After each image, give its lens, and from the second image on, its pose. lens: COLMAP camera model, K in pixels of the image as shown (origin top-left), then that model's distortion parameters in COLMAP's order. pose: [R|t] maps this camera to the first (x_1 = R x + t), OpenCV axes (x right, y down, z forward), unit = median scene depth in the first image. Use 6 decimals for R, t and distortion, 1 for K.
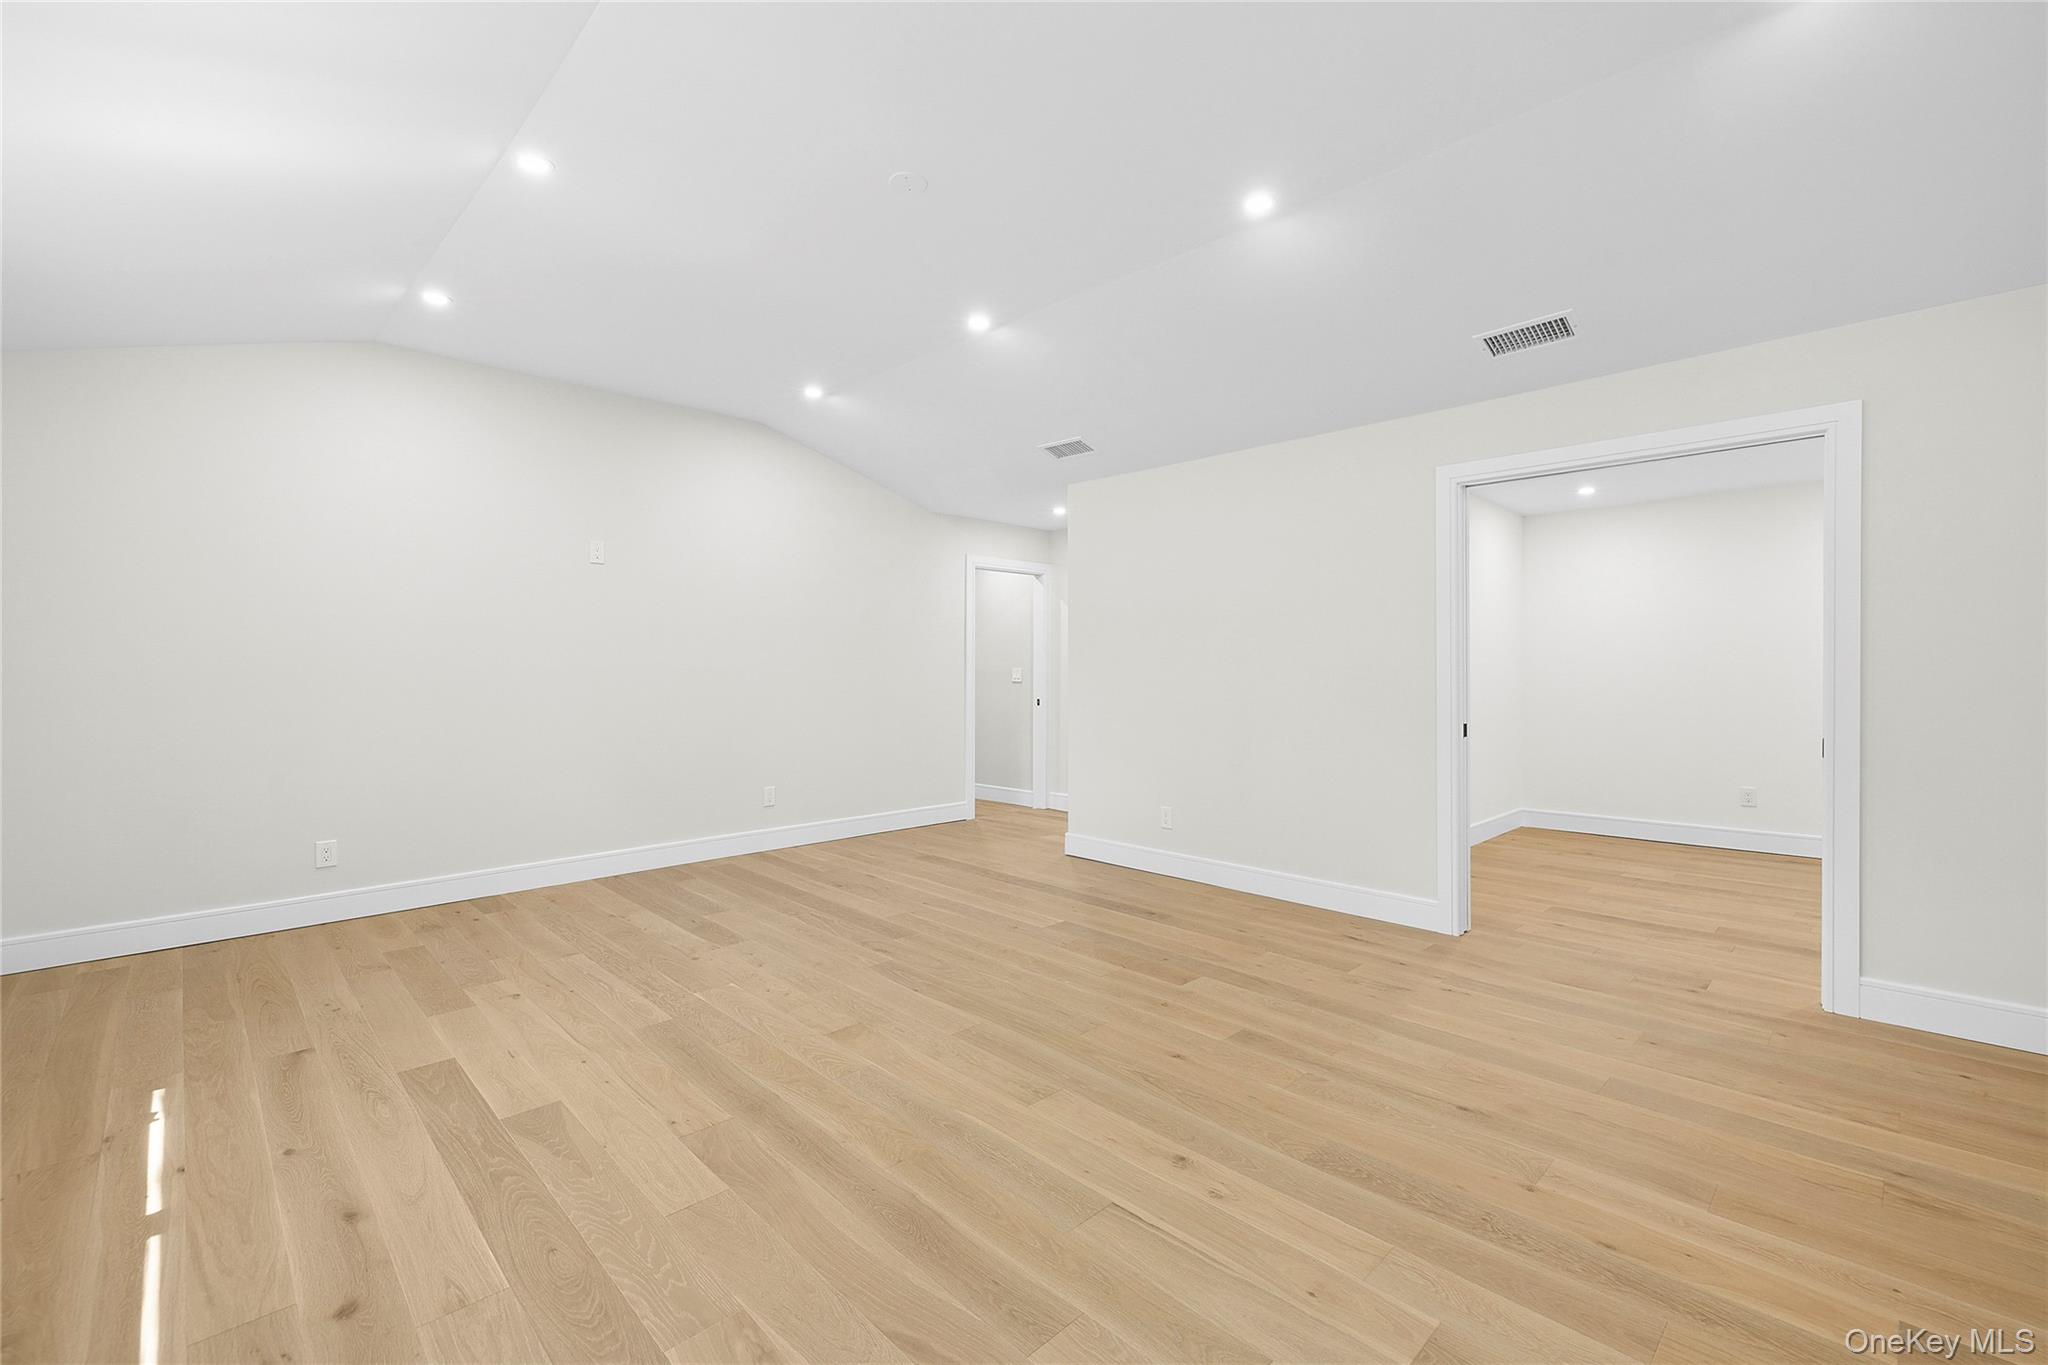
lens RADIAL K [[867.2, 0, 1024.9], [0, 867.2, 673.9], [0, 0, 1]] dist [0.004093, -0.000133]
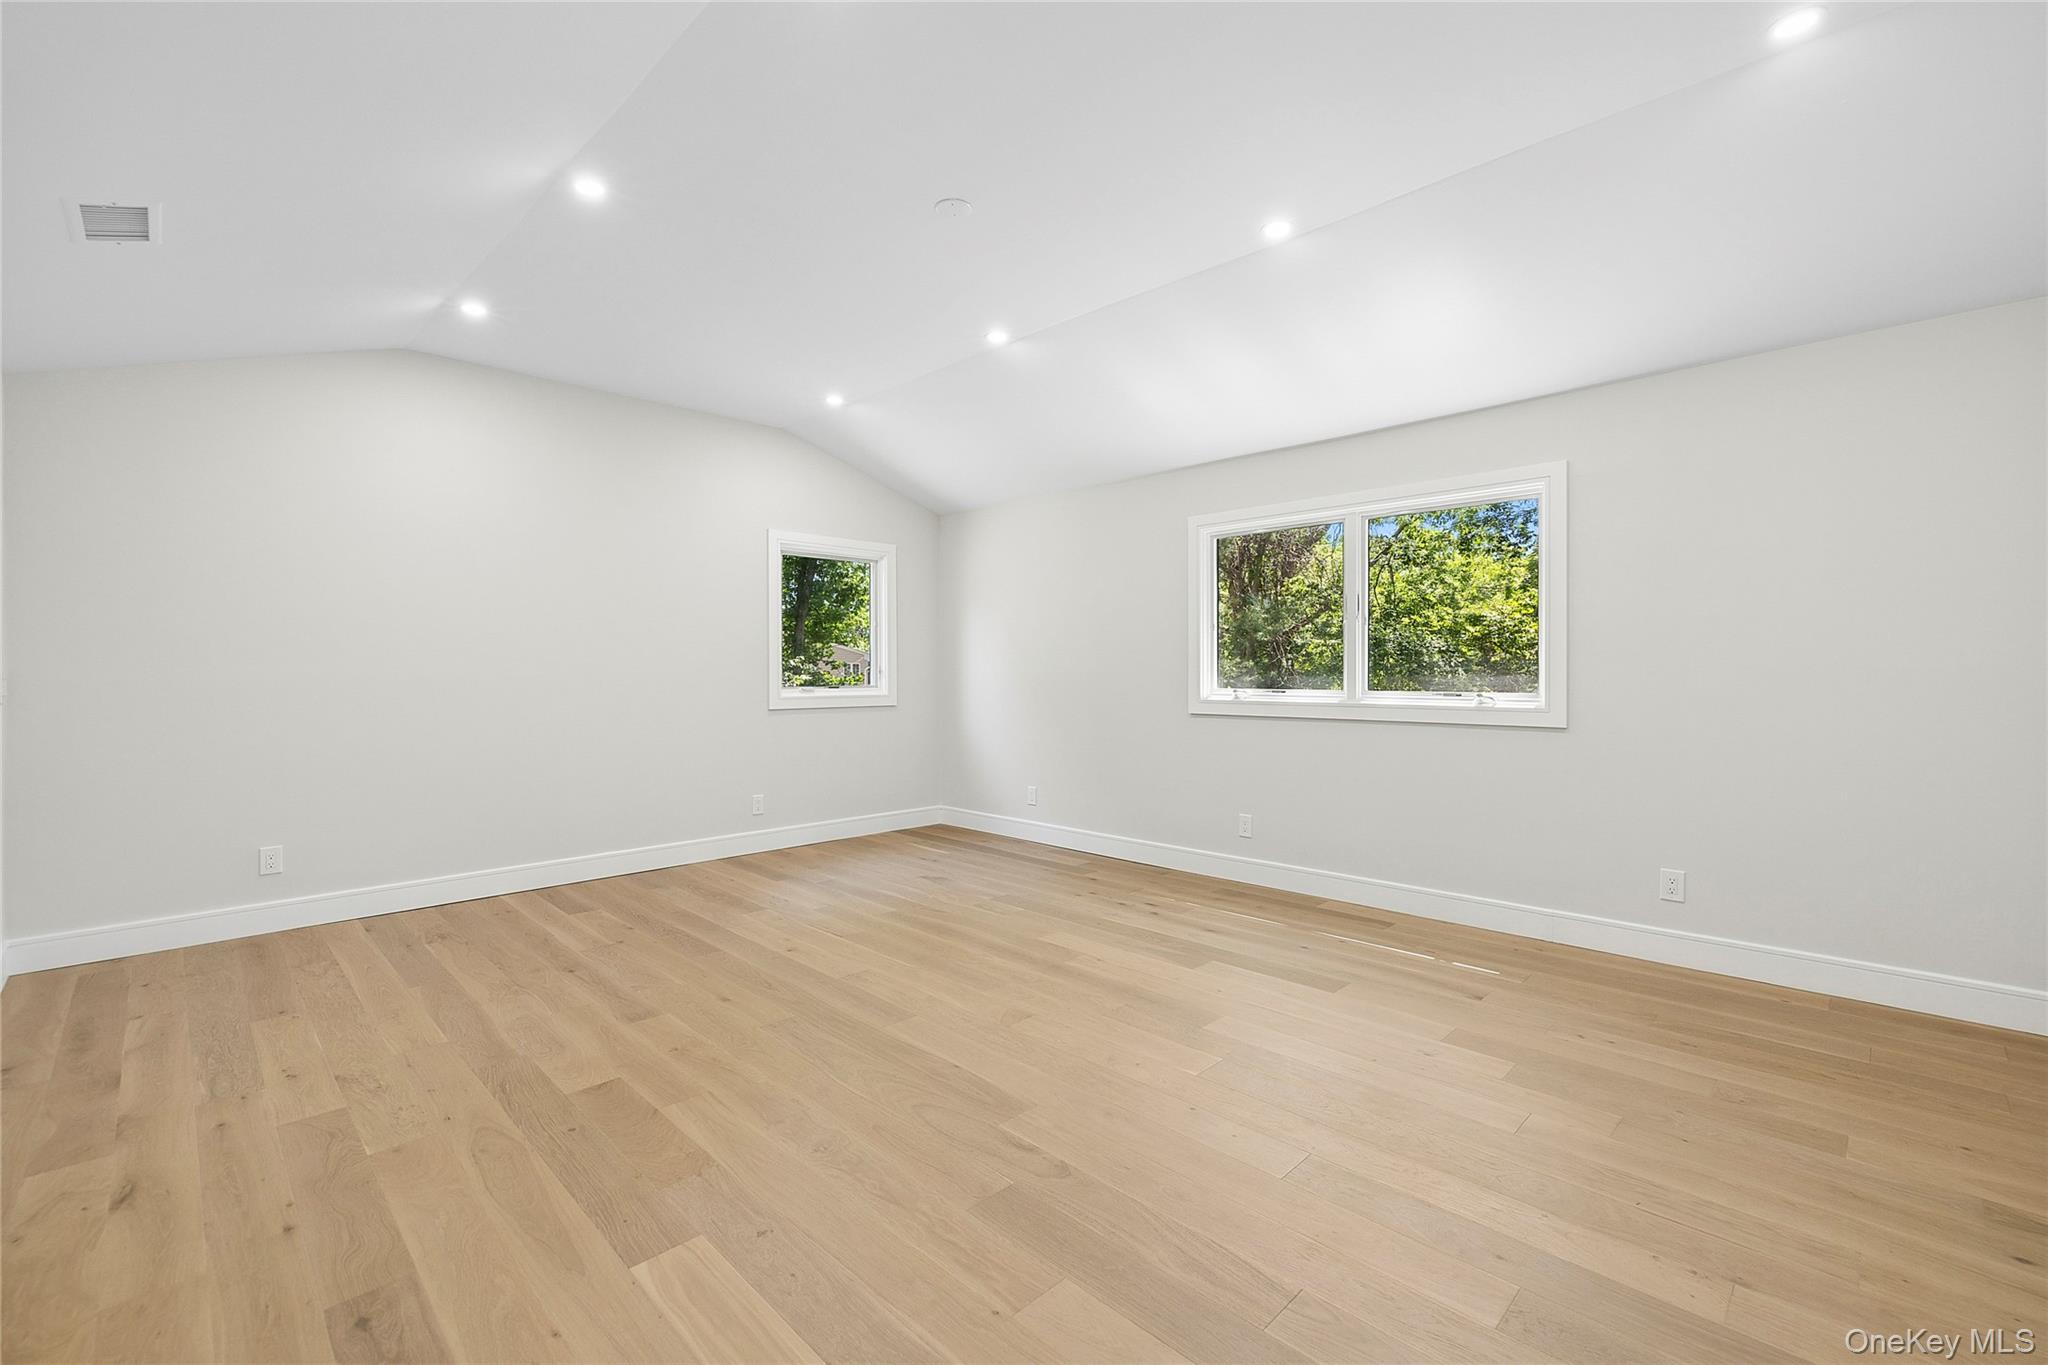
lens RADIAL K [[867.2, 0, 1023.2], [0, 867.2, 675.9], [0, 0, 1]] dist [0.004093, -0.000133]
pose [[-0.999930, 0.005738, -0.010348, -0.208167], [0.005582, 0.999872, 0.014993, -0.014601], [0.010432, 0.014934, -0.999834, 2.072357]]
